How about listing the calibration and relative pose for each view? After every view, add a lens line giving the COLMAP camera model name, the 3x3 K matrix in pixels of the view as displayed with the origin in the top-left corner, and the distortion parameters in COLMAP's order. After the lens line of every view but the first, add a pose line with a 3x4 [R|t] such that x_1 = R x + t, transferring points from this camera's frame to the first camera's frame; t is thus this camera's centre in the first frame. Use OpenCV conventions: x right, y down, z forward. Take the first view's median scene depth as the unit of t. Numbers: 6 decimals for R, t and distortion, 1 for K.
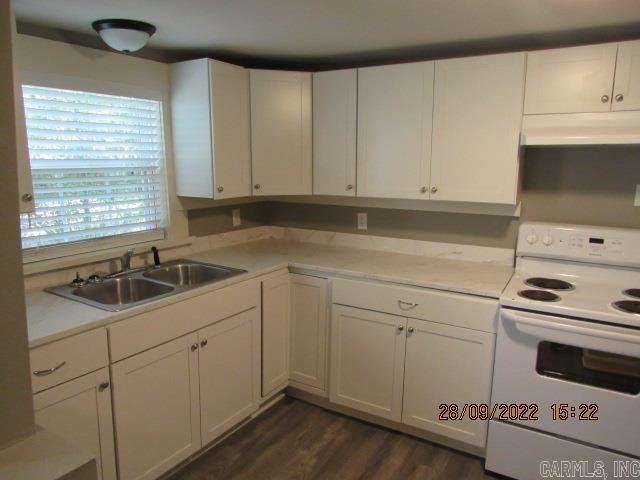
lens RADIAL K [[483.6, 0, 320.0], [0, 483.6, 240.0], [0, 0, 1]] dist [0.004174, 0.001653]
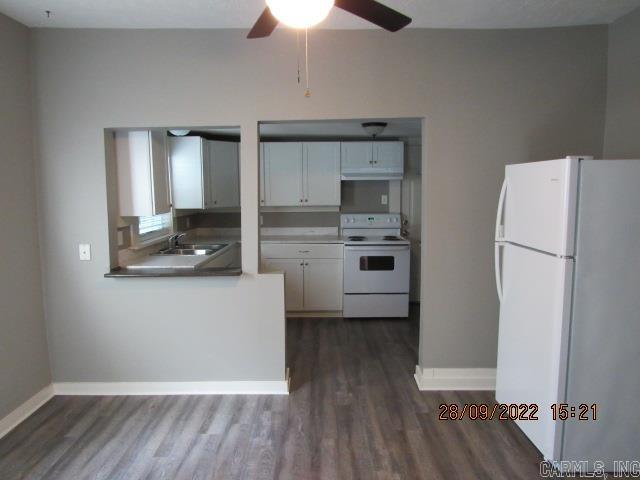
lens RADIAL K [[483.6, 0, 320.0], [0, 483.6, 240.0], [0, 0, 1]] dist [0.004174, 0.001653]
pose [[0.857886, -0.067527, 0.509384, -0.824087], [0.099388, 0.994413, -0.035561, 0.154658], [-0.504136, 0.081134, 0.859805, -0.875993]]
